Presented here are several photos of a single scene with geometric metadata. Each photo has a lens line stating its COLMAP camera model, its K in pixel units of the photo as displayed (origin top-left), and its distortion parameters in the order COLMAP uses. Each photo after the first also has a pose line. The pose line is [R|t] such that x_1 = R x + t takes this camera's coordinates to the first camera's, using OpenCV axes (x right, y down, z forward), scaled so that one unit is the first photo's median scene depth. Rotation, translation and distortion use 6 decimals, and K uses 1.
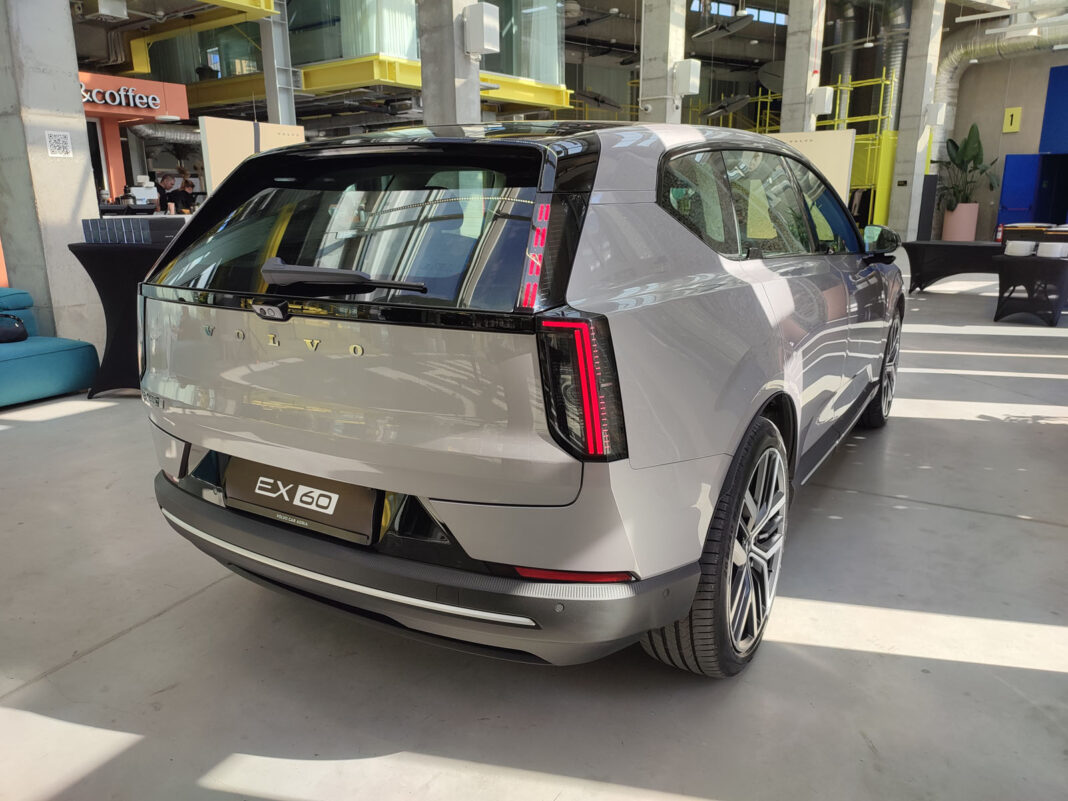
lens RADIAL K [[785.0, 0, 531.9], [0, 785.0, 399.2], [0, 0, 1]] dist [0.028361, -0.028958]
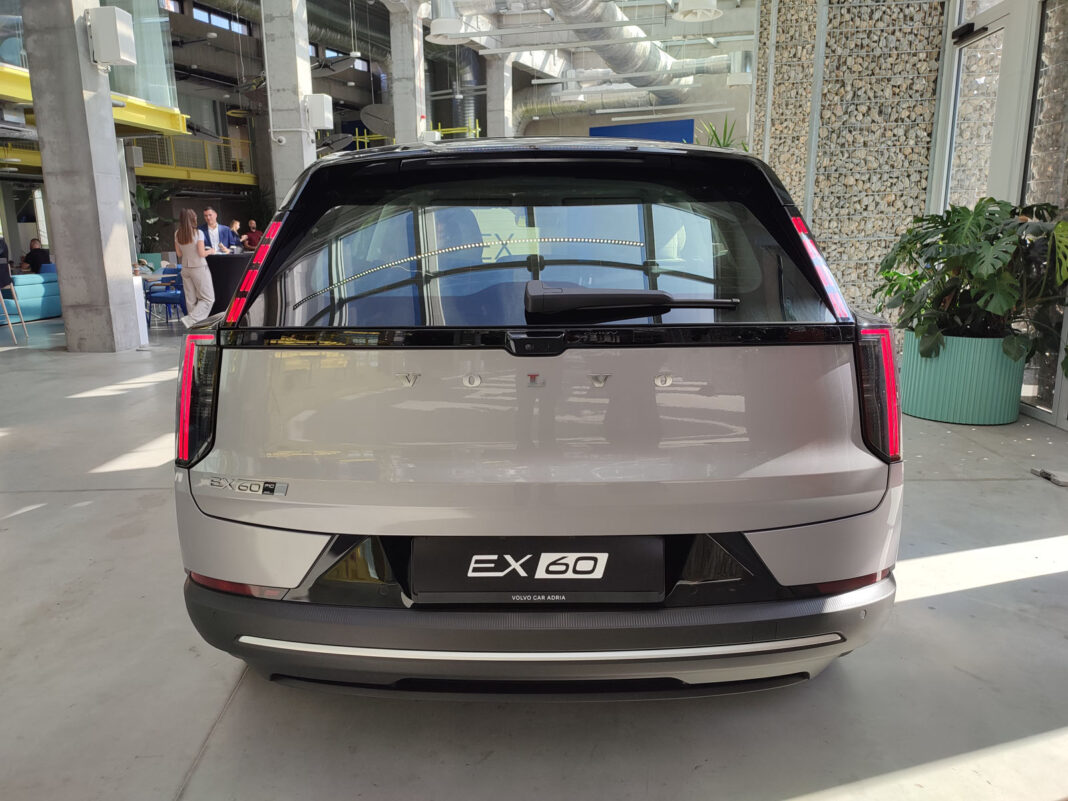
lens RADIAL K [[785.0, 0, 528.5], [0, 785.0, 398.1], [0, 0, 1]] dist [0.028361, -0.028958]
pose [[0.858610, -0.104376, 0.501891, -0.112109], [0.127789, 0.991724, -0.012371, -0.007148], [-0.496446, 0.074758, 0.864842, 0.044004]]
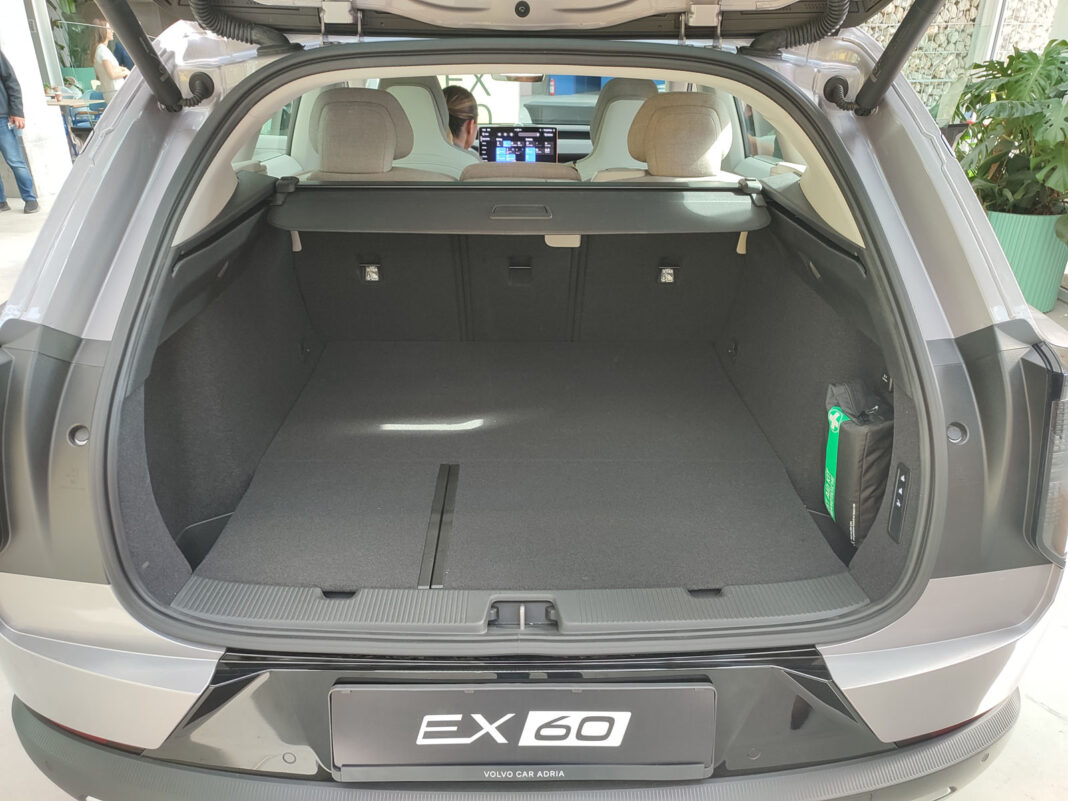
lens RADIAL K [[785.0, 0, 528.8], [0, 785.0, 402.8], [0, 0, 1]] dist [0.028361, -0.028958]
pose [[0.844665, -0.209020, 0.492800, -0.082413], [0.118114, 0.970698, 0.209271, -0.033615], [-0.522102, -0.118558, 0.844603, 0.089802]]
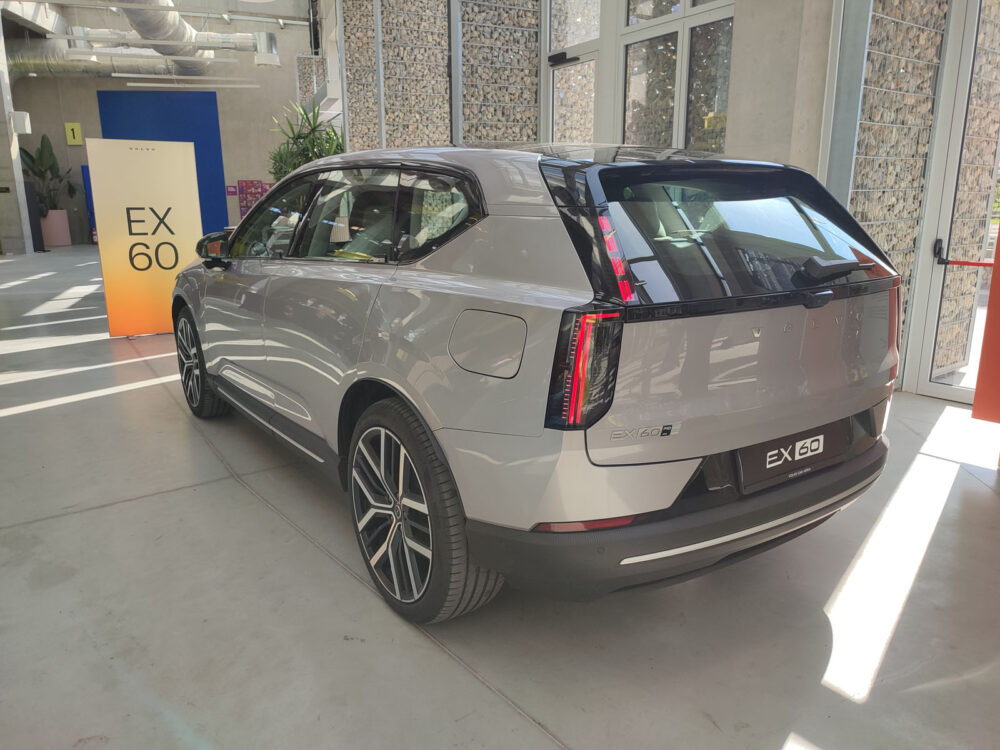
lens RADIAL K [[735.1, 0, 500.4], [0, 735.1, 369.6], [0, 0, 1]] dist [0.028361, -0.028958]
pose [[0.399214, -0.199079, 0.894984, -0.234405], [0.225583, 0.967463, 0.114578, -0.037250], [-0.888673, 0.156152, 0.431134, 0.142209]]
